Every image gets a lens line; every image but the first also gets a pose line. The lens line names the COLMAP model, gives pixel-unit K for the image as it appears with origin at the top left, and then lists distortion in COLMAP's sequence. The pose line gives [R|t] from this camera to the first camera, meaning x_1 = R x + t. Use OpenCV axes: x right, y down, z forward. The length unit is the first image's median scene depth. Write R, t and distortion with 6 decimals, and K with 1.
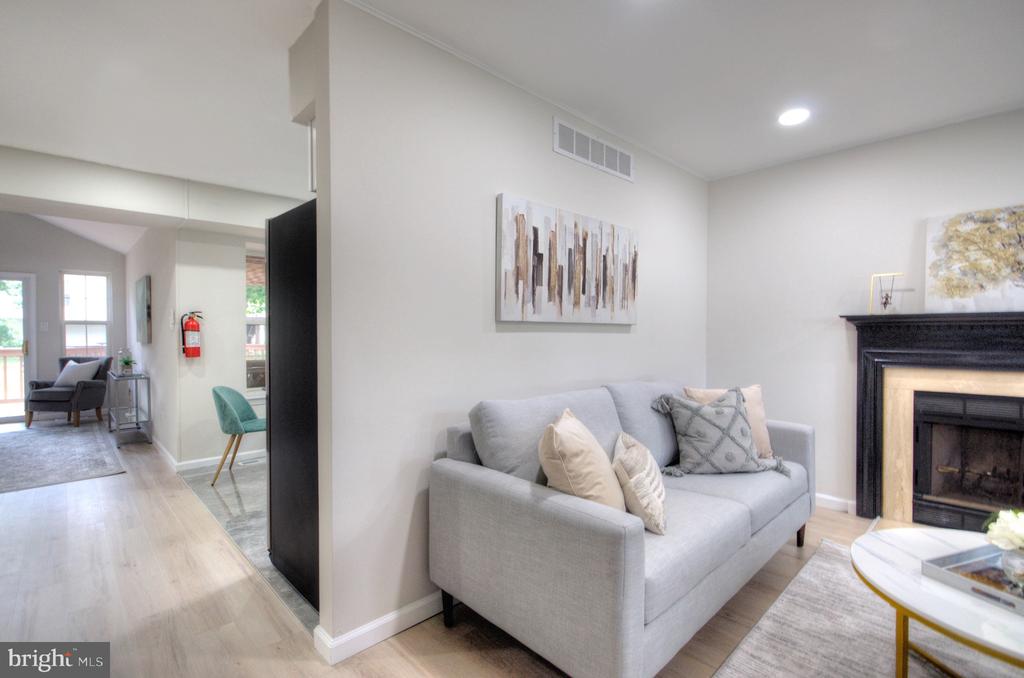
lens RADIAL K [[481.1, 0, 507.2], [0, 481.1, 340.3], [0, 0, 1]] dist [-0.001283, -0.000389]
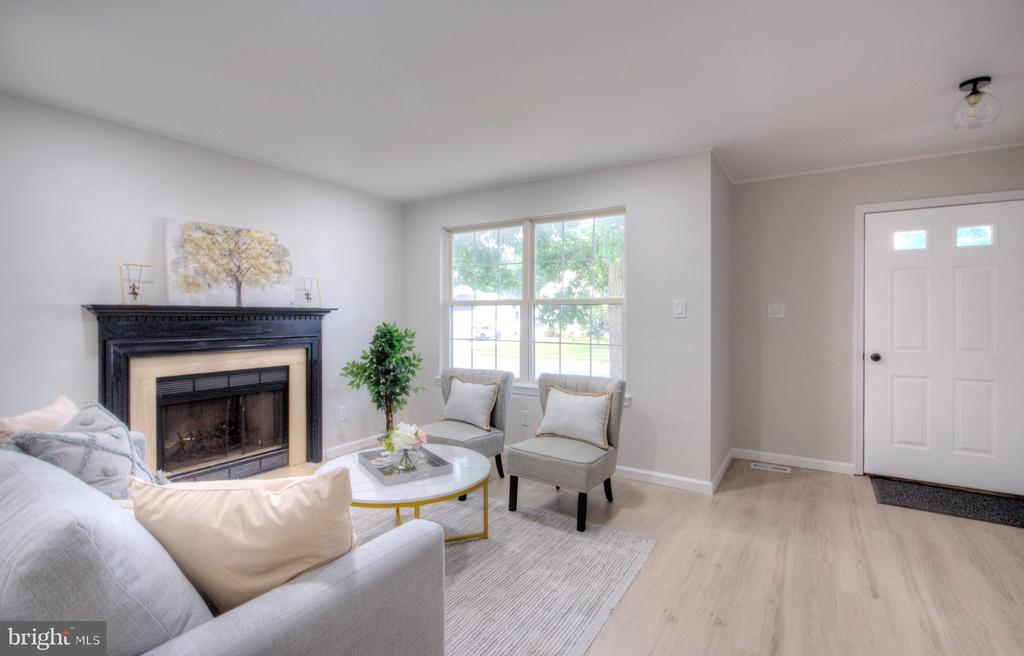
lens RADIAL K [[463.3, 0, 511.4], [0, 463.3, 319.4], [0, 0, 1]] dist [-0.000210, 0.000056]
pose [[-0.241561, -0.004210, 0.970376, -0.351106], [0.013252, 0.999883, 0.007637, -0.023238], [-0.970295, 0.014704, -0.241477, 0.528929]]
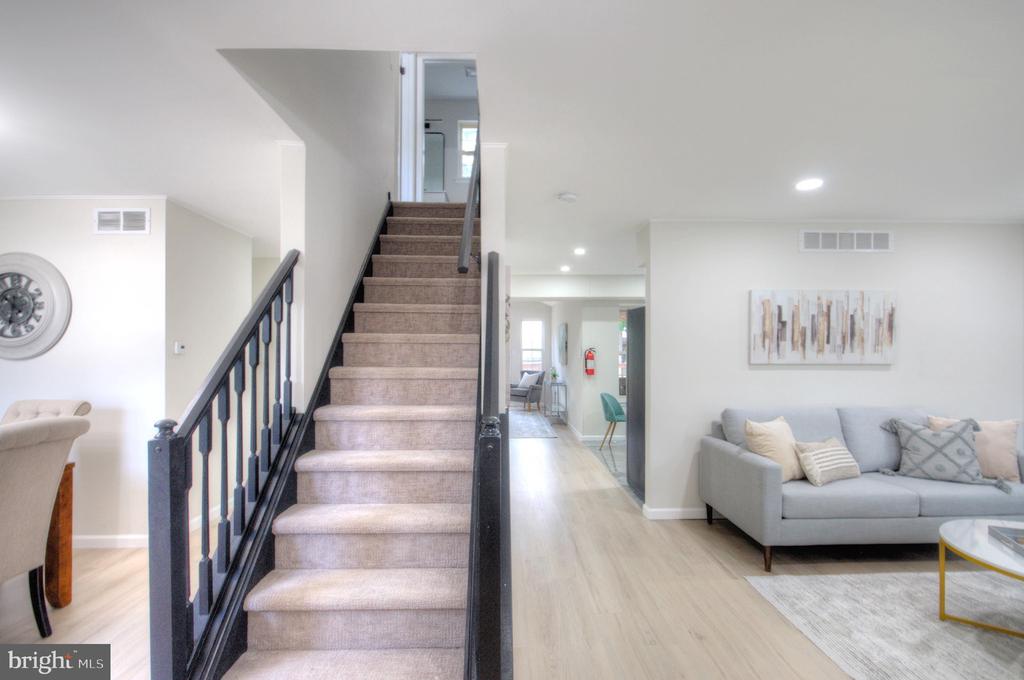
lens RADIAL K [[461.5, 0, 506.5], [0, 461.5, 353.1], [0, 0, 1]] dist [0.000501, -0.000099]
pose [[0.737313, 0.005234, -0.675531, 0.385384], [-0.010958, 0.999931, -0.004212, -0.052572], [0.675462, 0.010509, 0.737320, -0.677931]]
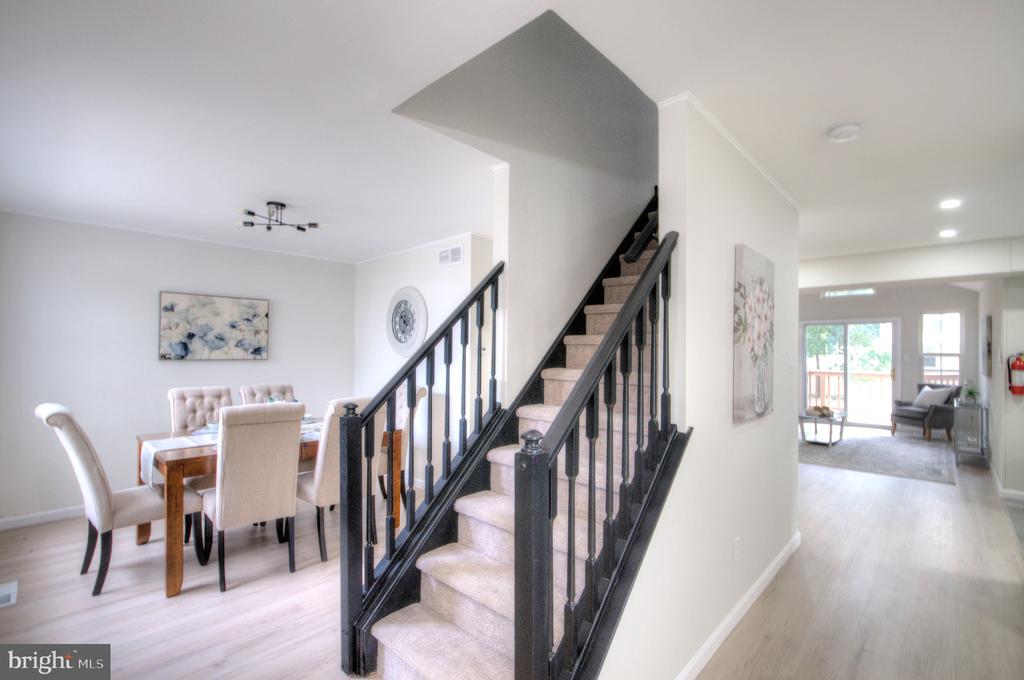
lens RADIAL K [[454.7, 0, 512.1], [0, 454.7, 350.6], [0, 0, 1]] dist [-0.012144, -0.000204]
pose [[0.061639, -0.001761, -0.998097, 0.452637], [-0.023022, 0.999730, -0.003185, -0.056751], [0.997833, 0.023174, 0.061582, -0.326262]]
